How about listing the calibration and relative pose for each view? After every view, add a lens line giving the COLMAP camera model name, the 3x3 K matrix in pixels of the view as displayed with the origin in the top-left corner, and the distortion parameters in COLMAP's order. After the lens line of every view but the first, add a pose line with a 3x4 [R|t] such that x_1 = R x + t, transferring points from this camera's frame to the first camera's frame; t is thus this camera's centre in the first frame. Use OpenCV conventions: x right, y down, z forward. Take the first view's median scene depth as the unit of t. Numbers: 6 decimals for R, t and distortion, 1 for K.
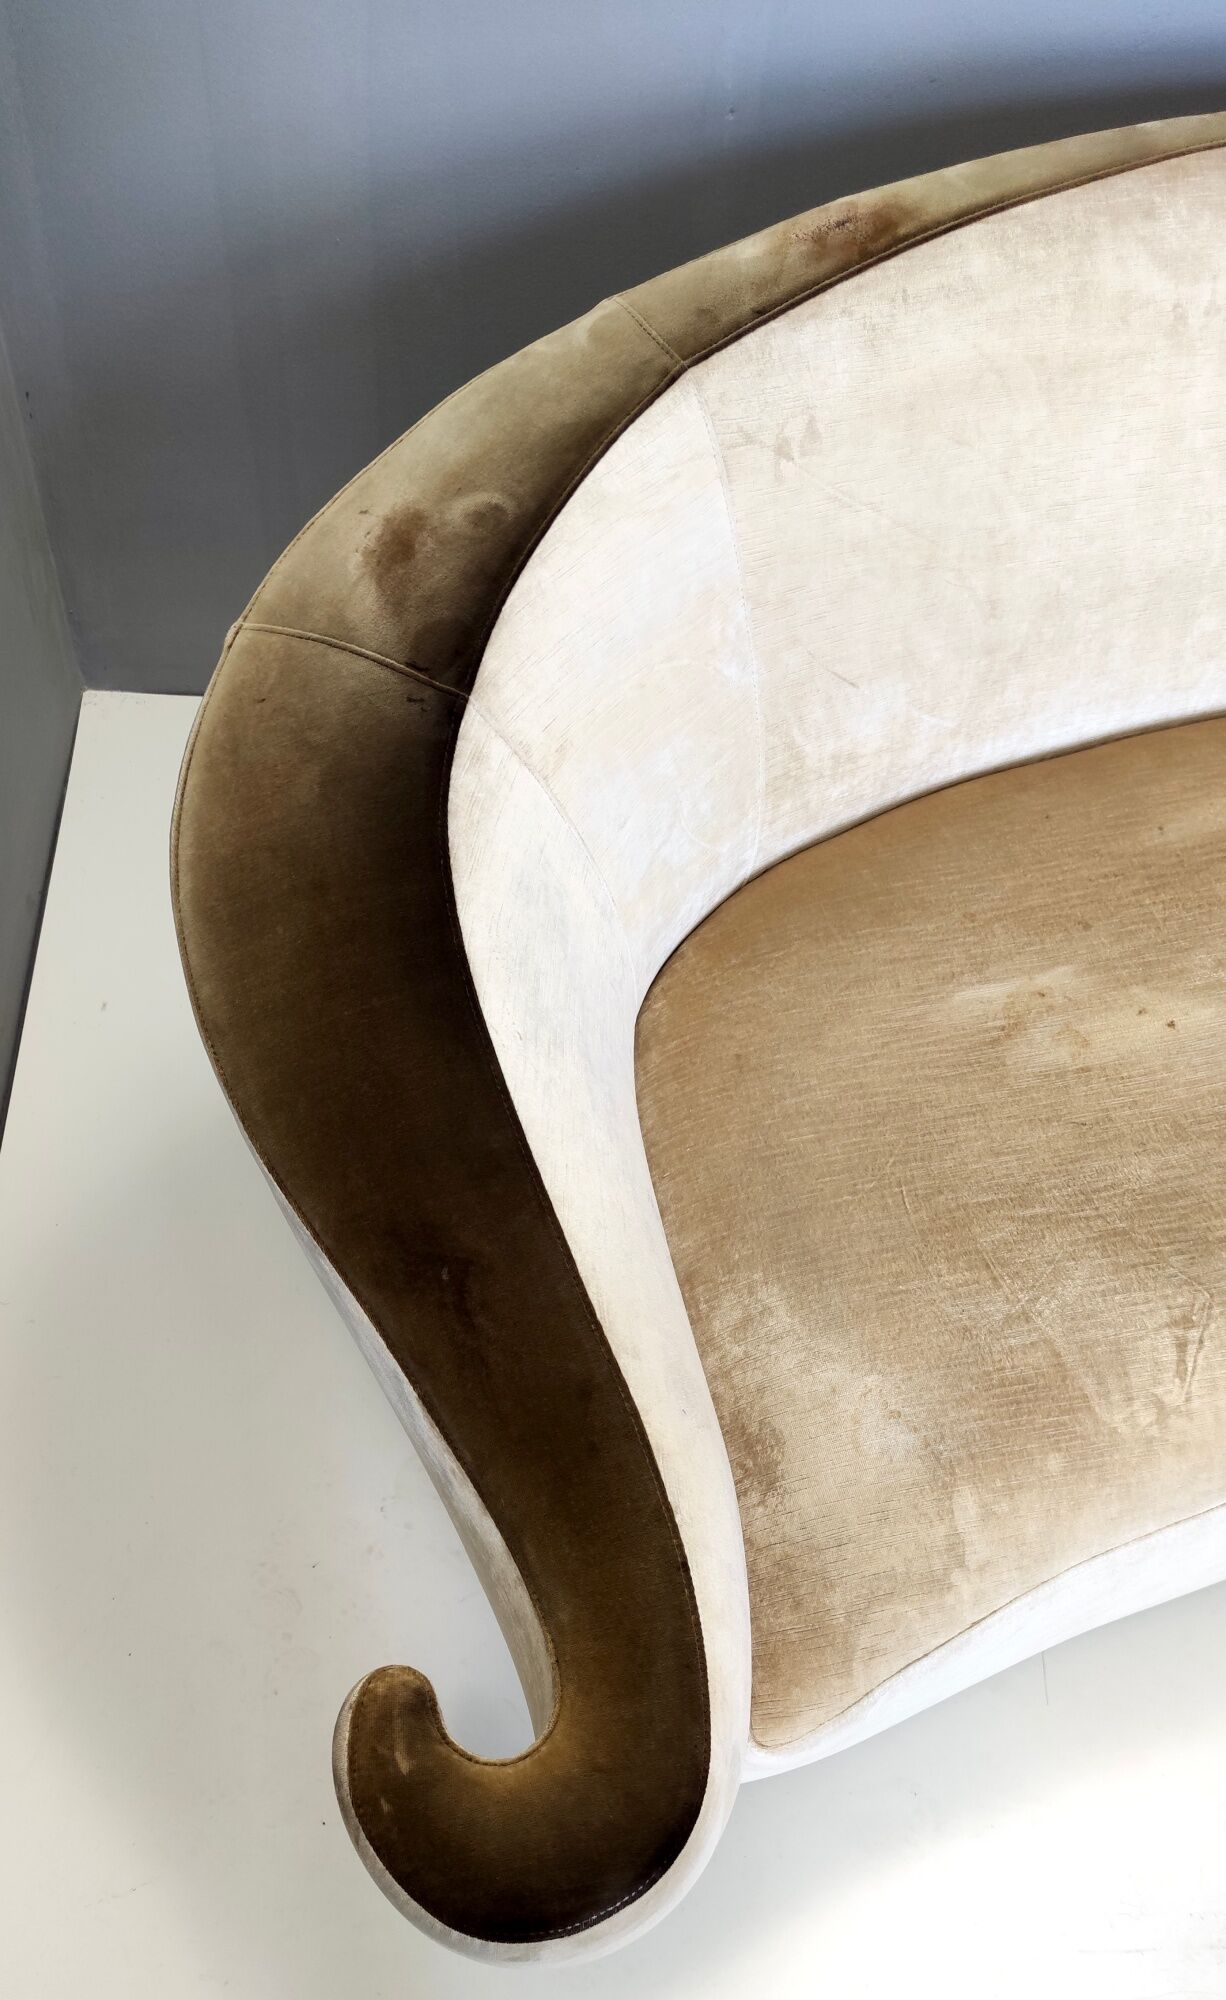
lens RADIAL K [[1917.9, 0, 610.6], [0, 1917.9, 1253.1], [0, 0, 1]] dist [0.073768, -0.085822]
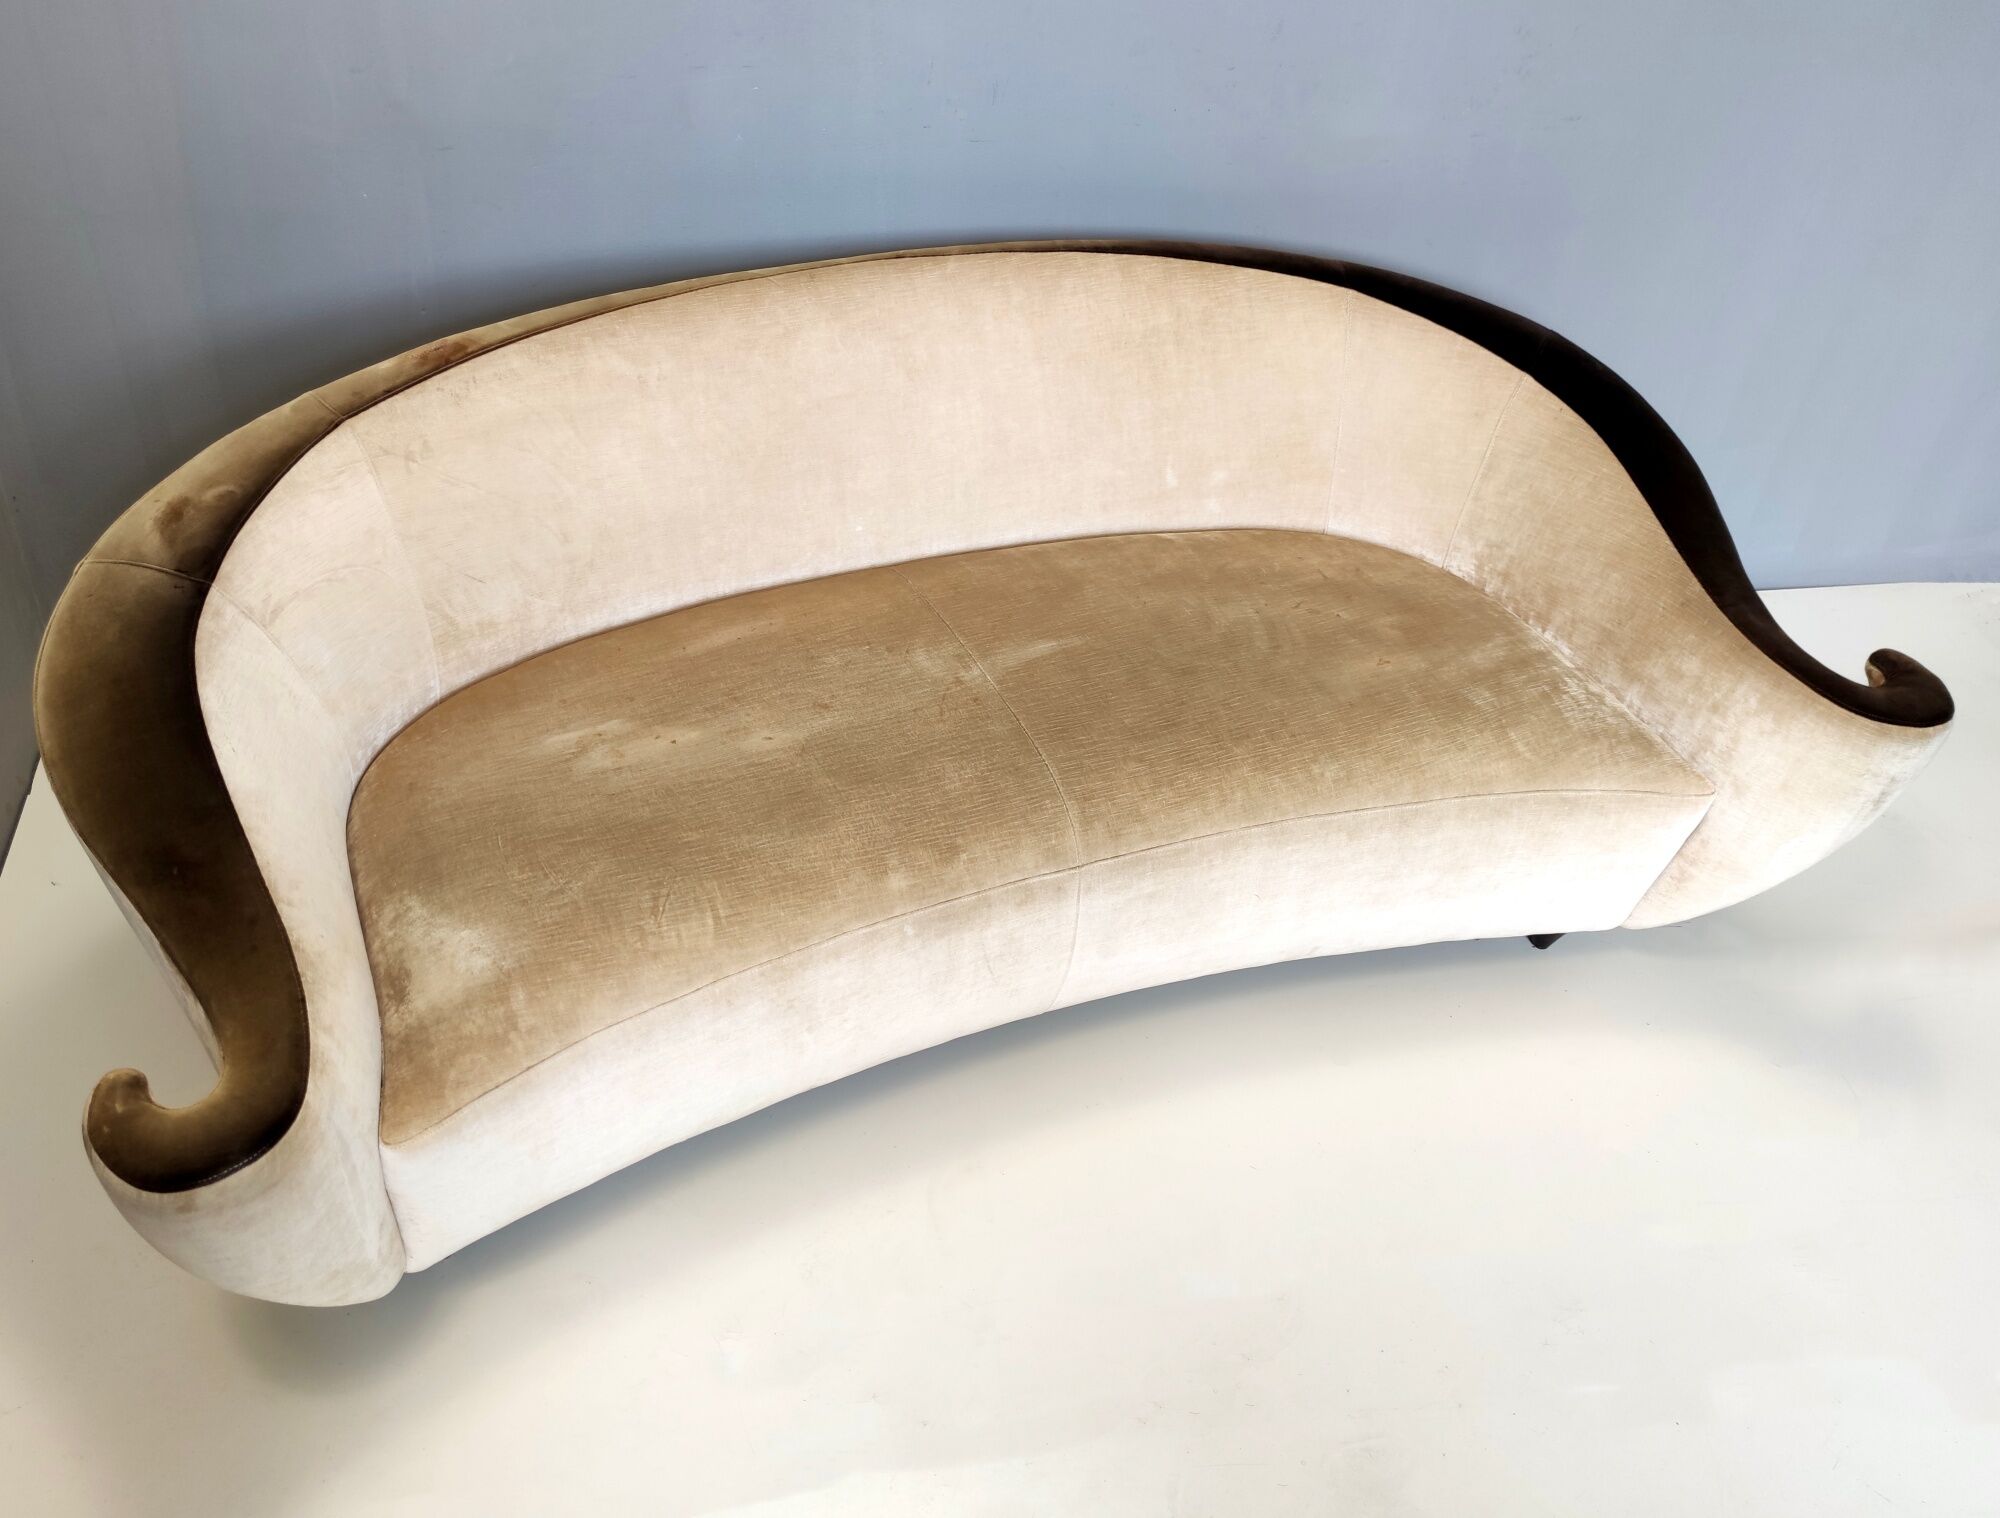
lens RADIAL K [[1774.5, 0, 871.8], [0, 1774.5, 661.7], [0, 0, 1]] dist [0.123316, -0.262348]
pose [[0.990136, -0.101498, 0.096584, 0.353722], [0.129117, 0.928652, -0.347756, 0.425942], [-0.054396, 0.356797, 0.932597, -0.552468]]
